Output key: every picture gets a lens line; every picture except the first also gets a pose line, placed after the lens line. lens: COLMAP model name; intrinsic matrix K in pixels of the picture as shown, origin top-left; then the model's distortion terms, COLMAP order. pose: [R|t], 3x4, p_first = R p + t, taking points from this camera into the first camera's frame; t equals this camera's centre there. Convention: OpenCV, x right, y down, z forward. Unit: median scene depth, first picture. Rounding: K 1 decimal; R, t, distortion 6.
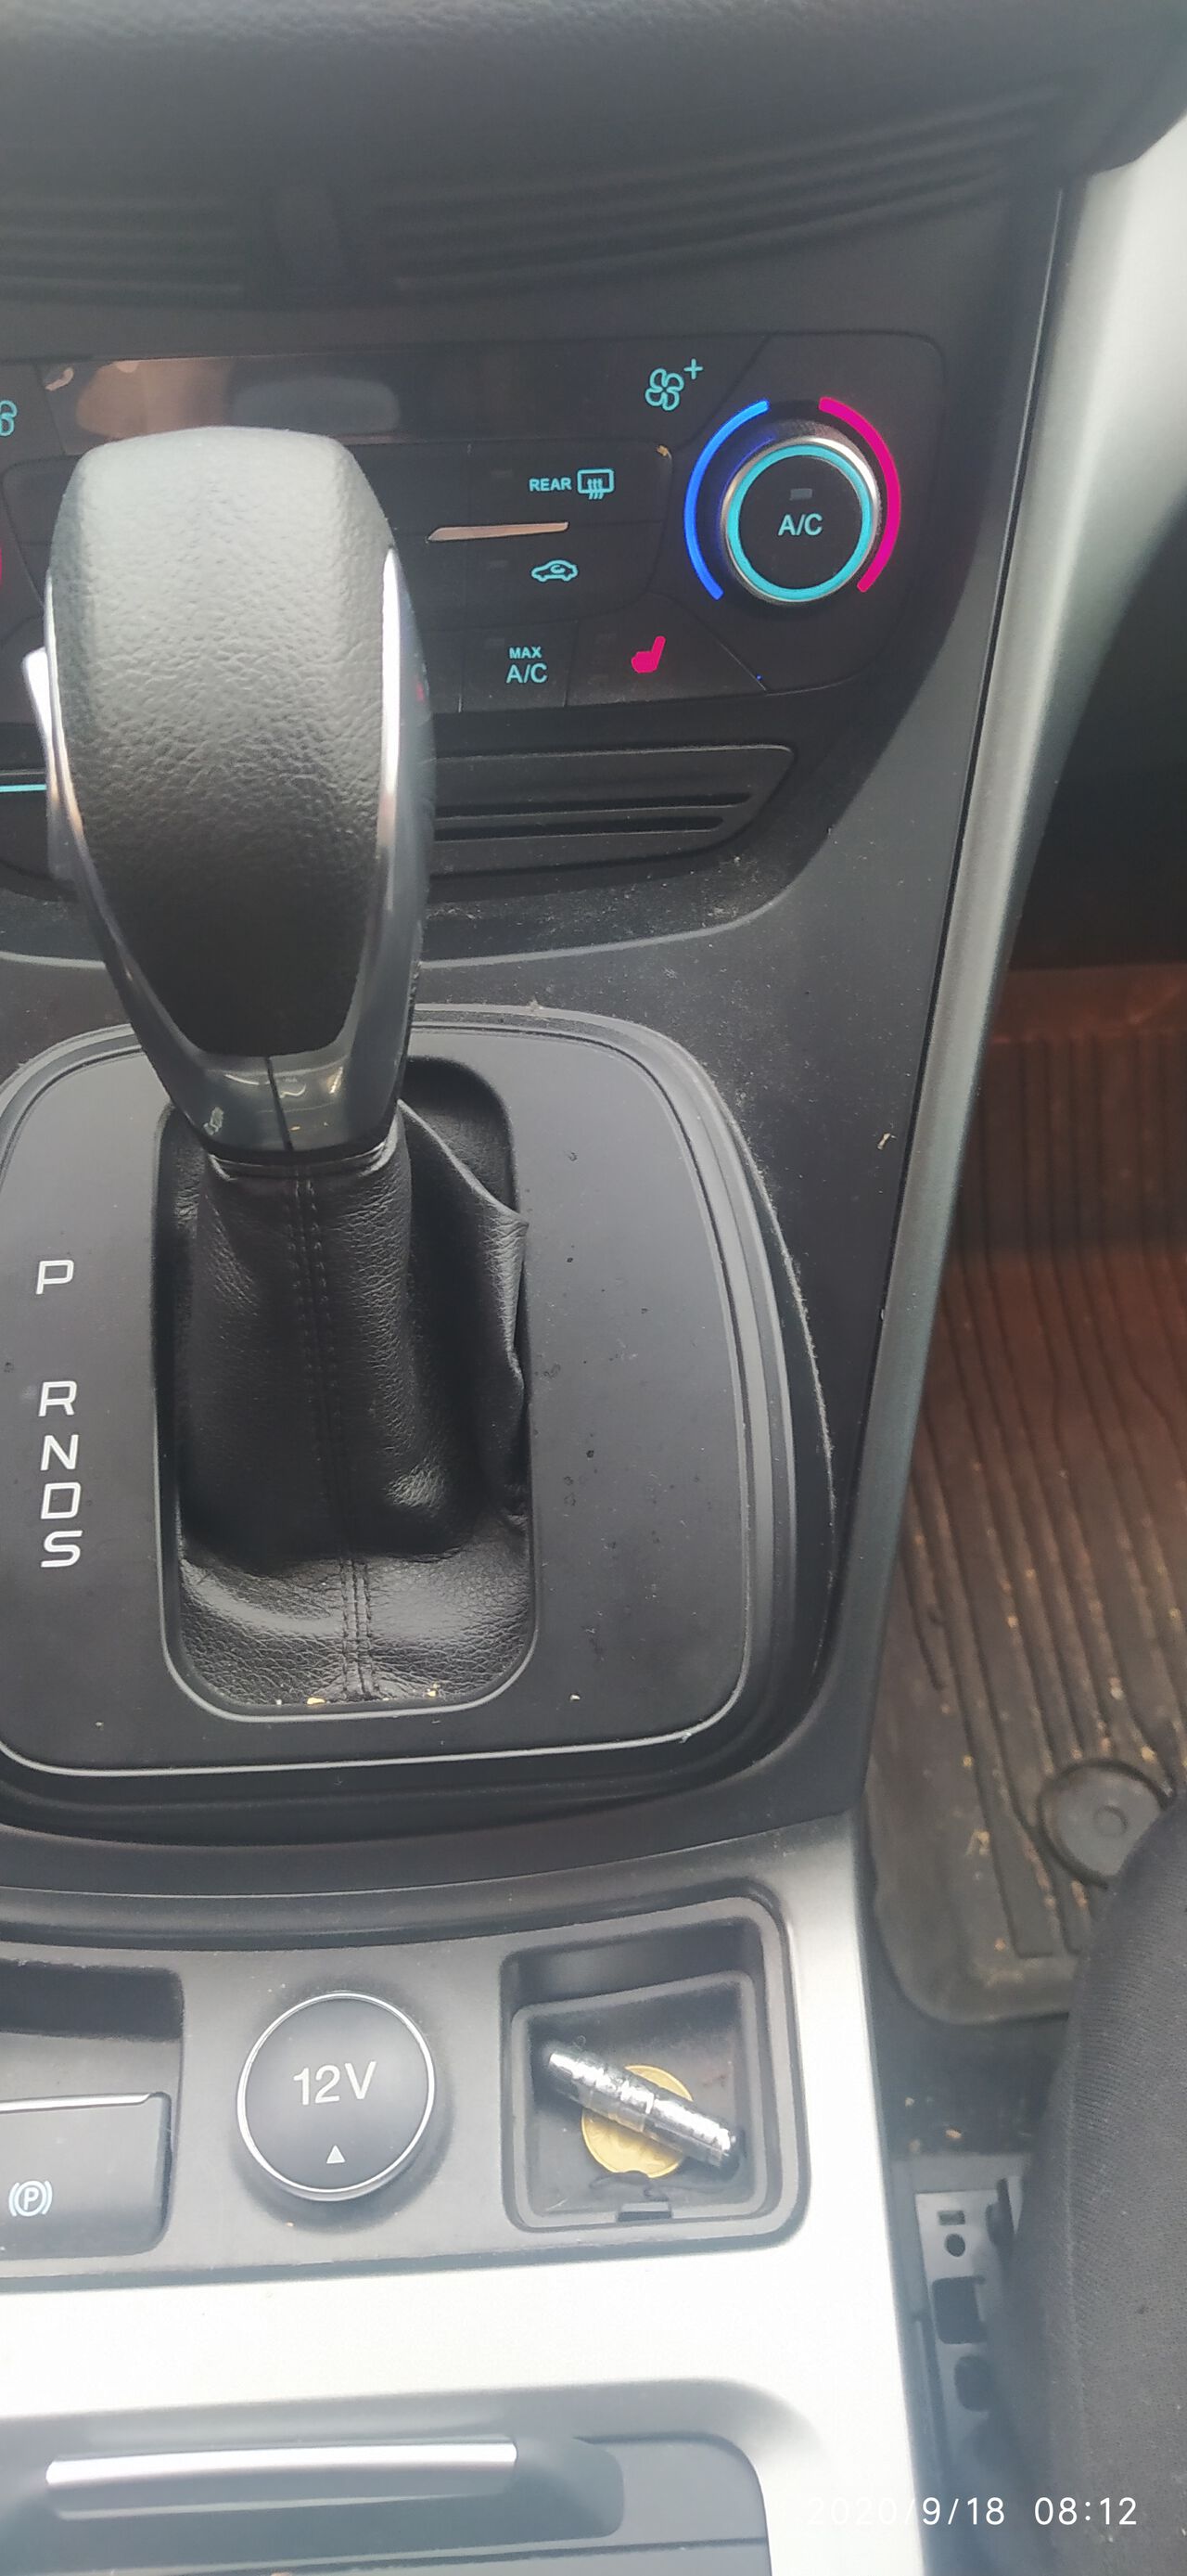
lens RADIAL K [[1885.6, 0, 600.7], [0, 1885.6, 1234.7], [0, 0, 1]] dist [0.059188, -0.131799]
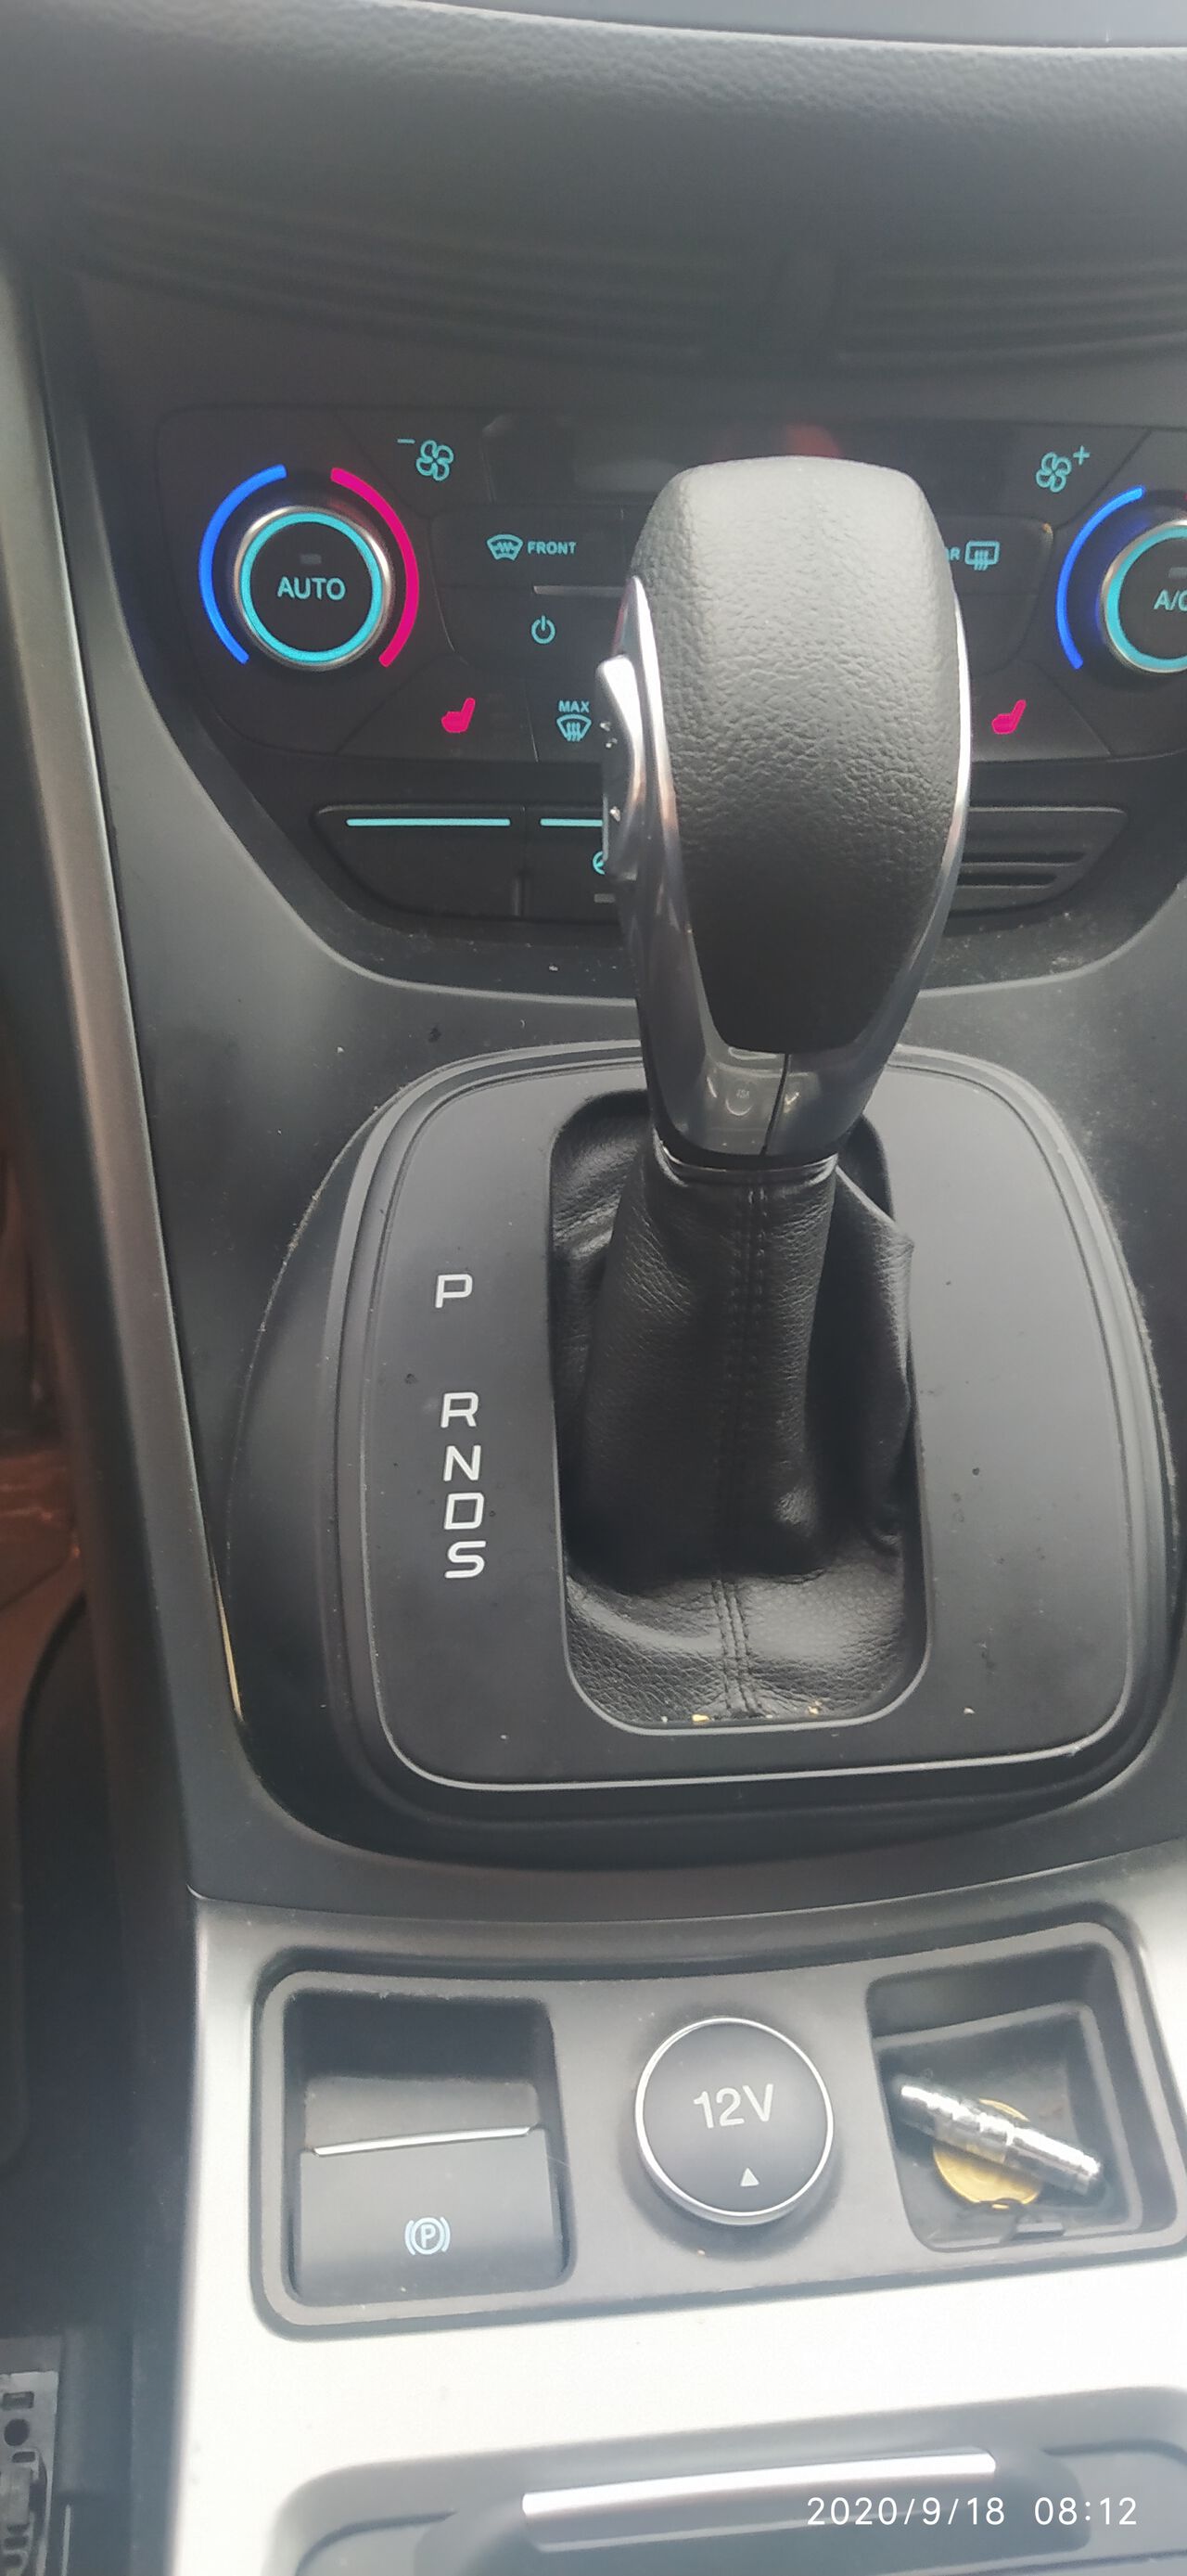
lens RADIAL K [[1885.6, 0, 600.7], [0, 1885.6, 1234.7], [0, 0, 1]] dist [0.059188, -0.131799]
pose [[0.996425, 0.017962, 0.082552, -0.297570], [-0.011308, 0.996701, -0.080370, 0.073640], [-0.083723, 0.079149, 0.993341, -0.013371]]
